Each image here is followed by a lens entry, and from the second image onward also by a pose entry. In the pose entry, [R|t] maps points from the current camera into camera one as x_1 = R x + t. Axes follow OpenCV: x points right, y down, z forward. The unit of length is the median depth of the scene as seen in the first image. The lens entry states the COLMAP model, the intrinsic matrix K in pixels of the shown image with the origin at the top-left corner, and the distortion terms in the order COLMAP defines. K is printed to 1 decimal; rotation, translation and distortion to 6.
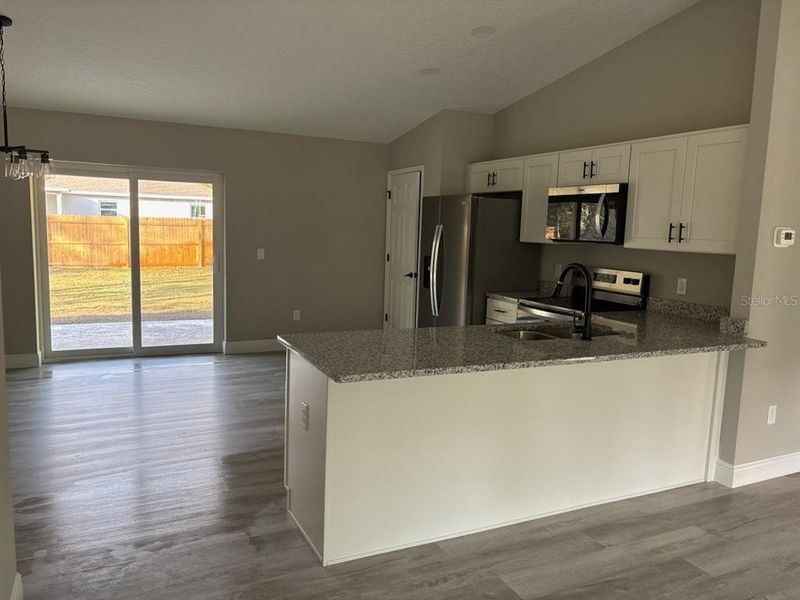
lens RADIAL K [[602.8, 0, 400.0], [0, 602.8, 300.0], [0, 0, 1]] dist [0.008864, 0.004645]
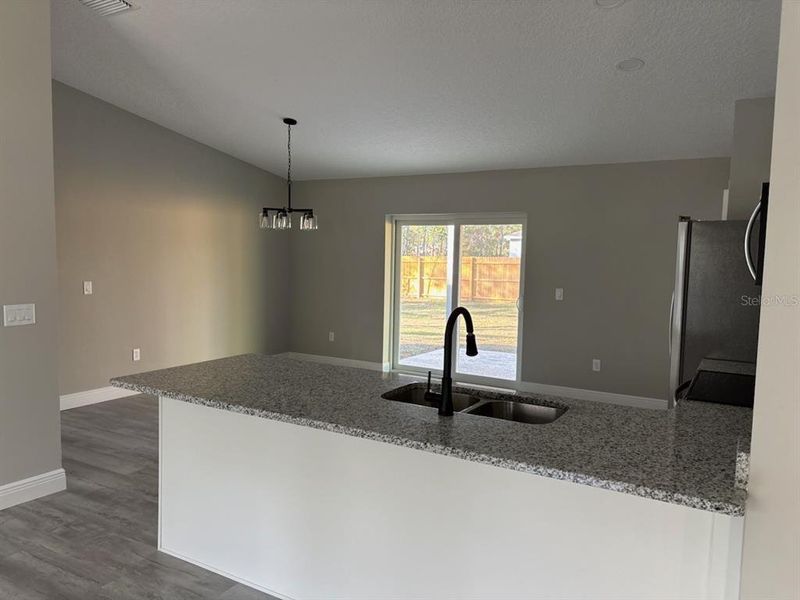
lens RADIAL K [[602.8, 0, 400.0], [0, 602.8, 300.0], [0, 0, 1]] dist [0.008864, 0.004645]
pose [[0.566800, 0.040516, -0.822859, 0.891458], [-0.100236, 0.994761, -0.020064, -0.050147], [0.817735, 0.093853, 0.567892, 0.561246]]
